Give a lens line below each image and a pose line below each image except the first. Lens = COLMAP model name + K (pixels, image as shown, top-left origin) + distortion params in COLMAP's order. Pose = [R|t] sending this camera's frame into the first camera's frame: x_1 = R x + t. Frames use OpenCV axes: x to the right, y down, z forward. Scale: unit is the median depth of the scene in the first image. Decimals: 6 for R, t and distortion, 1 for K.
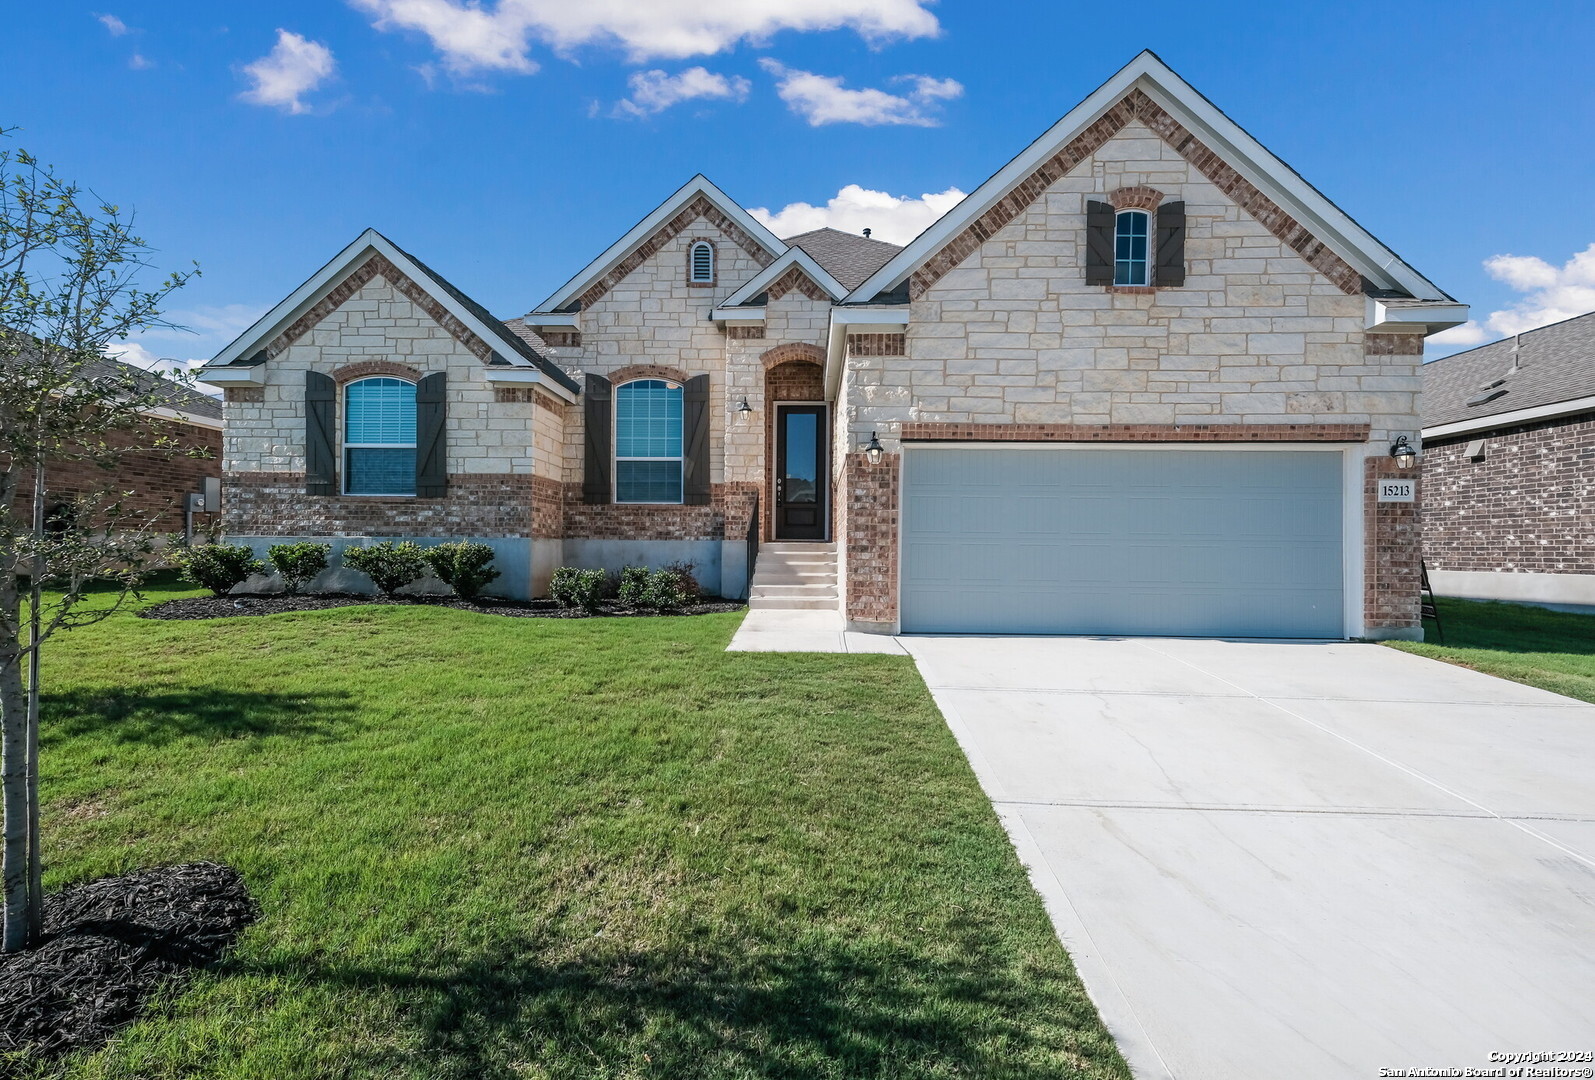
lens RADIAL K [[684.2, 0, 797.5], [0, 684.2, 540.0], [0, 0, 1]] dist [0.000896, -0.000036]
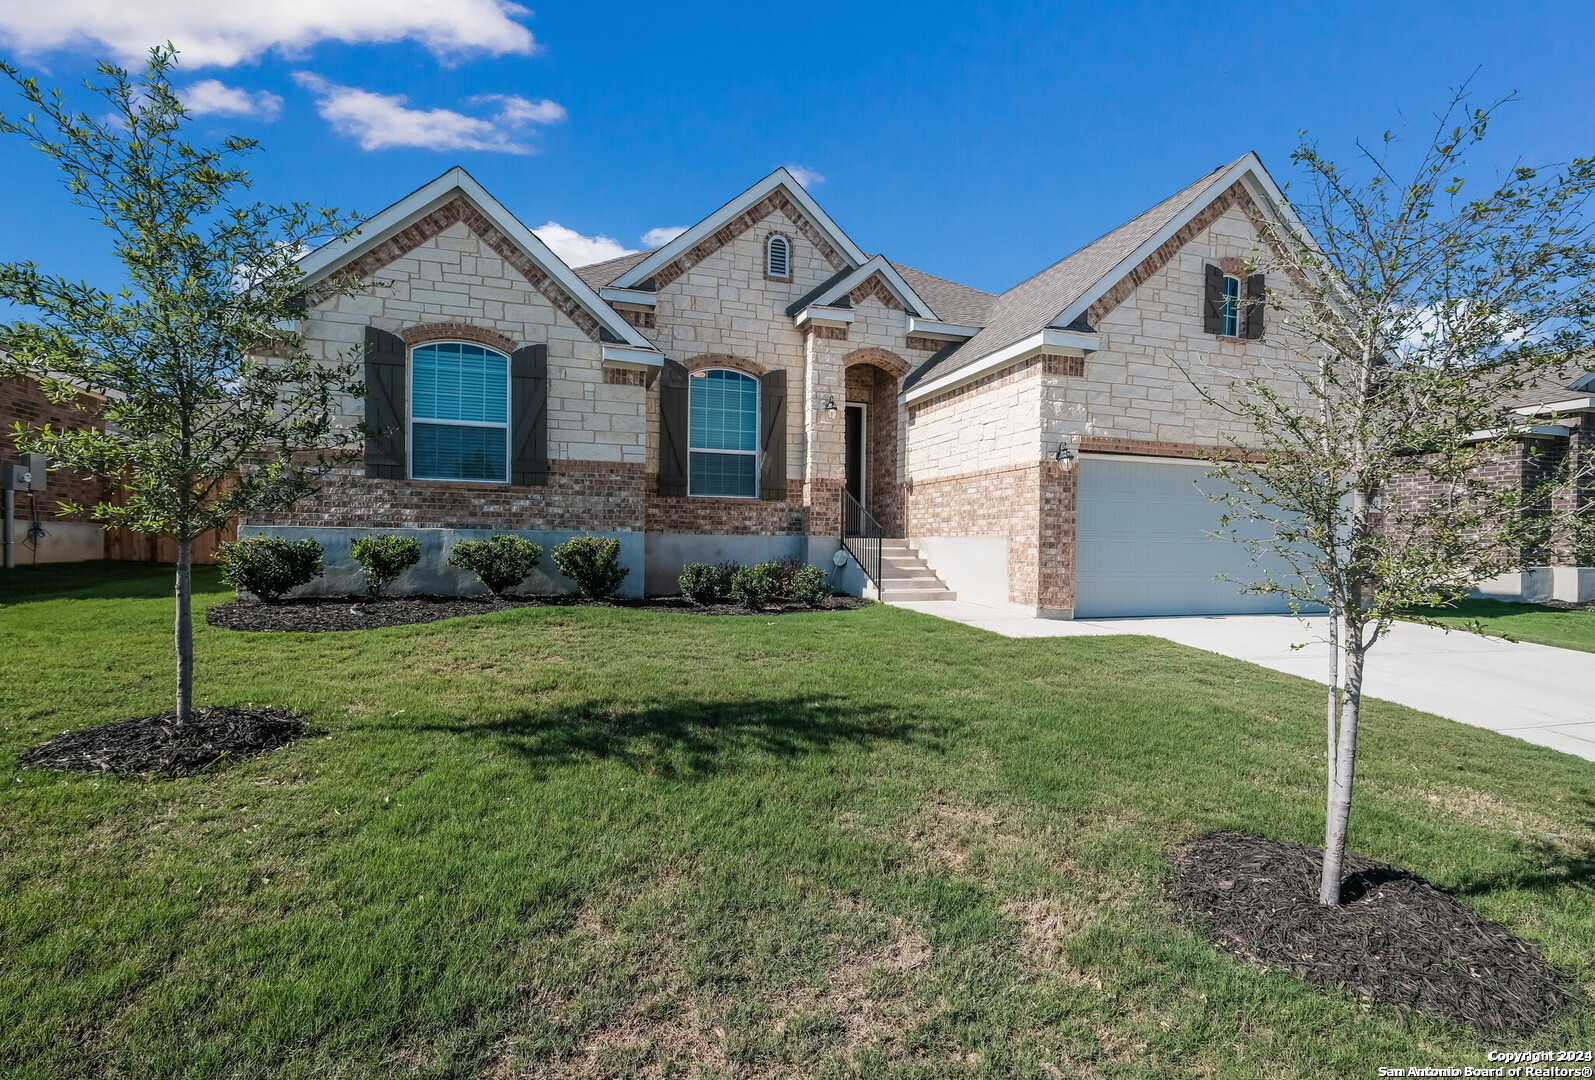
lens RADIAL K [[684.2, 0, 797.5], [0, 684.2, 540.0], [0, 0, 1]] dist [0.000896, -0.000036]
pose [[0.944861, 0.004957, 0.327435, -0.494256], [-0.007887, 0.999940, 0.007623, -0.000867], [-0.327377, -0.009785, 0.944843, 0.051251]]
